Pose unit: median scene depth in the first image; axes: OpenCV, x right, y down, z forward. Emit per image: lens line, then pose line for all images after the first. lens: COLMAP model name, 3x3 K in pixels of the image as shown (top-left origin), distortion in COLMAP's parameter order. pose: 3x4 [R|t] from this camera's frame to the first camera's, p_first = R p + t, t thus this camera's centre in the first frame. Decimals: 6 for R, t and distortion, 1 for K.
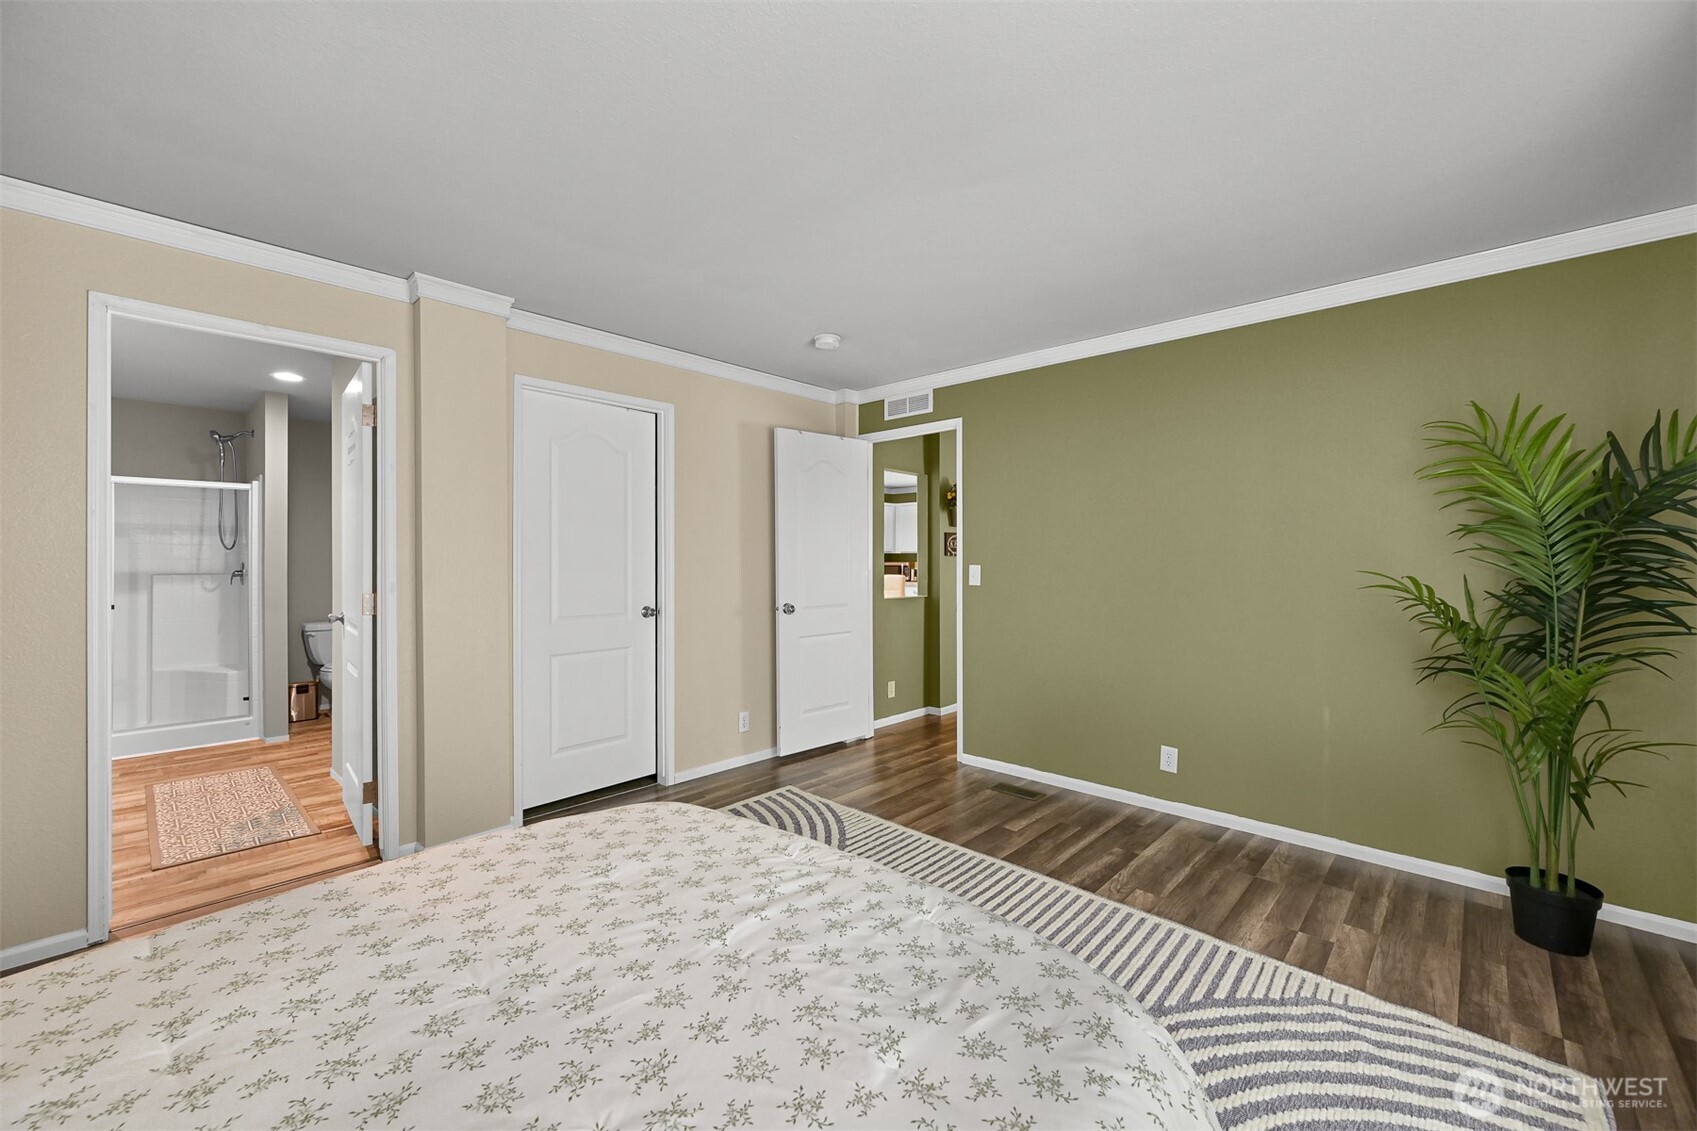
lens RADIAL K [[667.8, 0, 841.6], [0, 667.8, 561.6], [0, 0, 1]] dist [-0.000895, 0.000601]
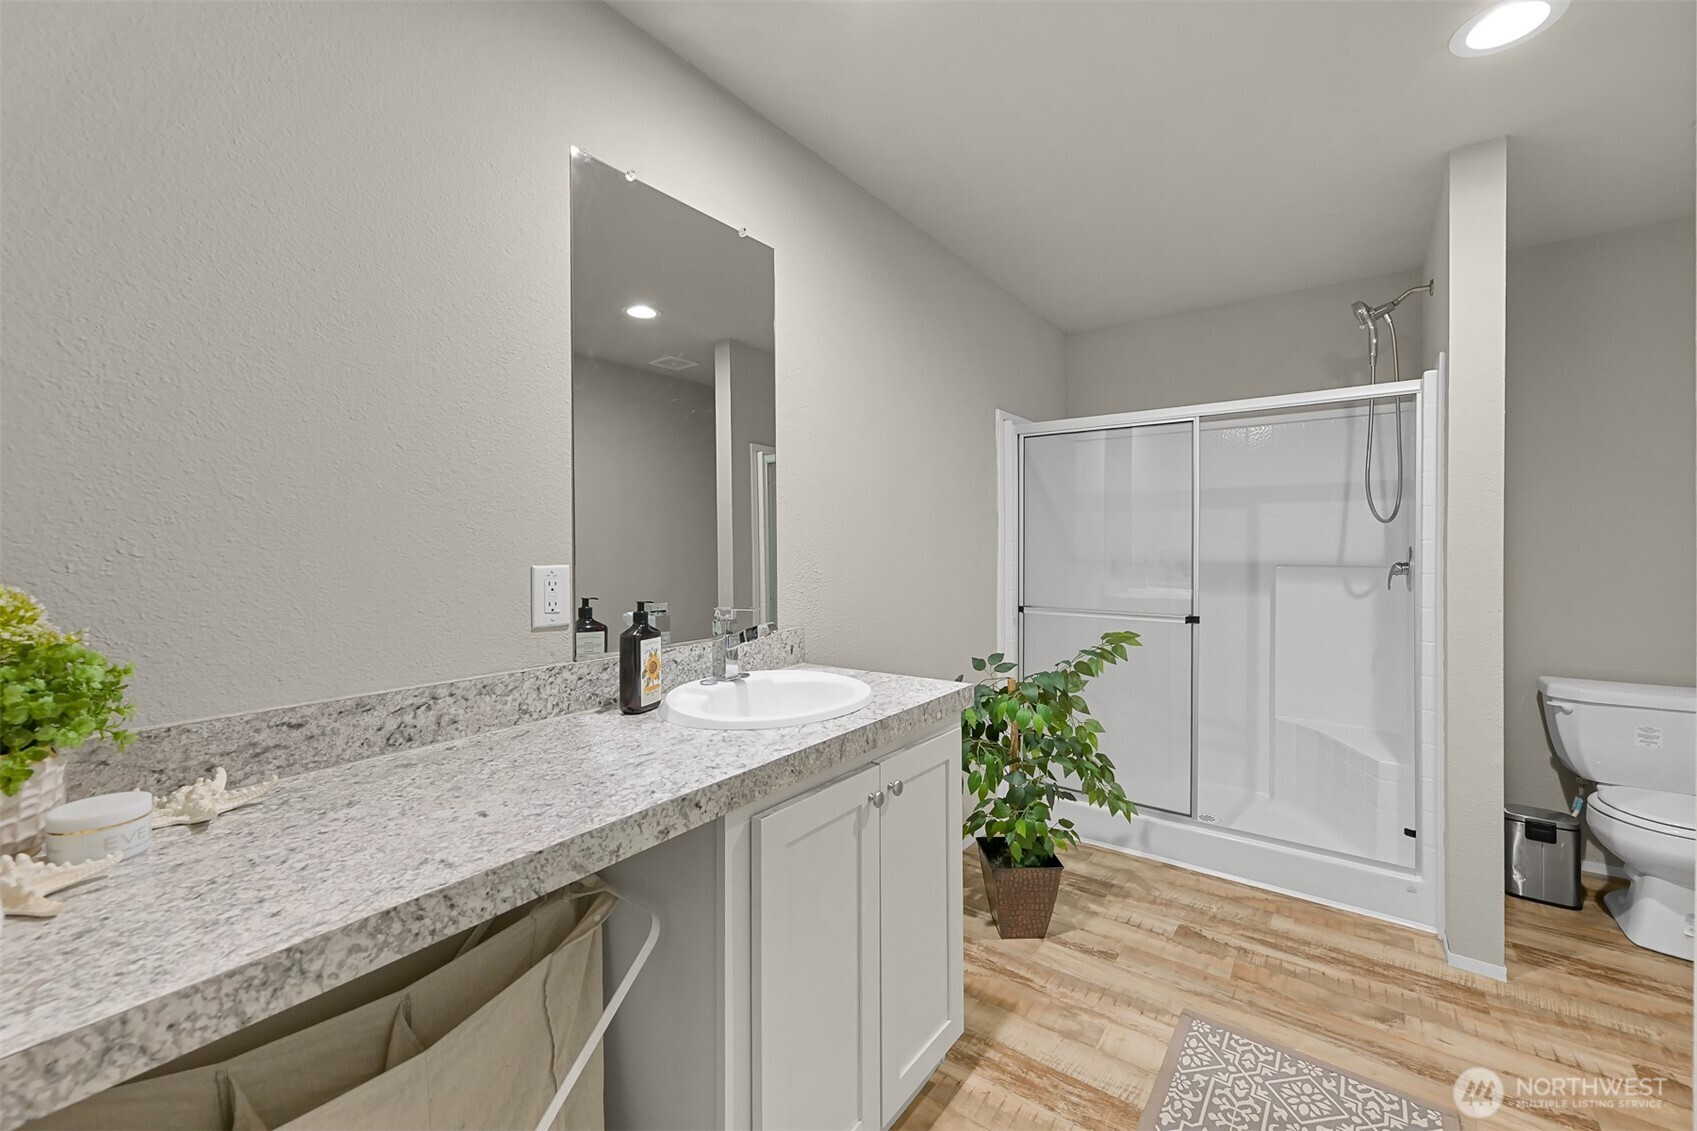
lens RADIAL K [[667.8, 0, 846.5], [0, 667.8, 560.5], [0, 0, 1]] dist [-0.000895, 0.000601]
pose [[0.096502, 0.009969, -0.995283, -0.285128], [0.003731, 0.999939, 0.010377, 0.003097], [0.995326, -0.004715, 0.096459, 0.345135]]
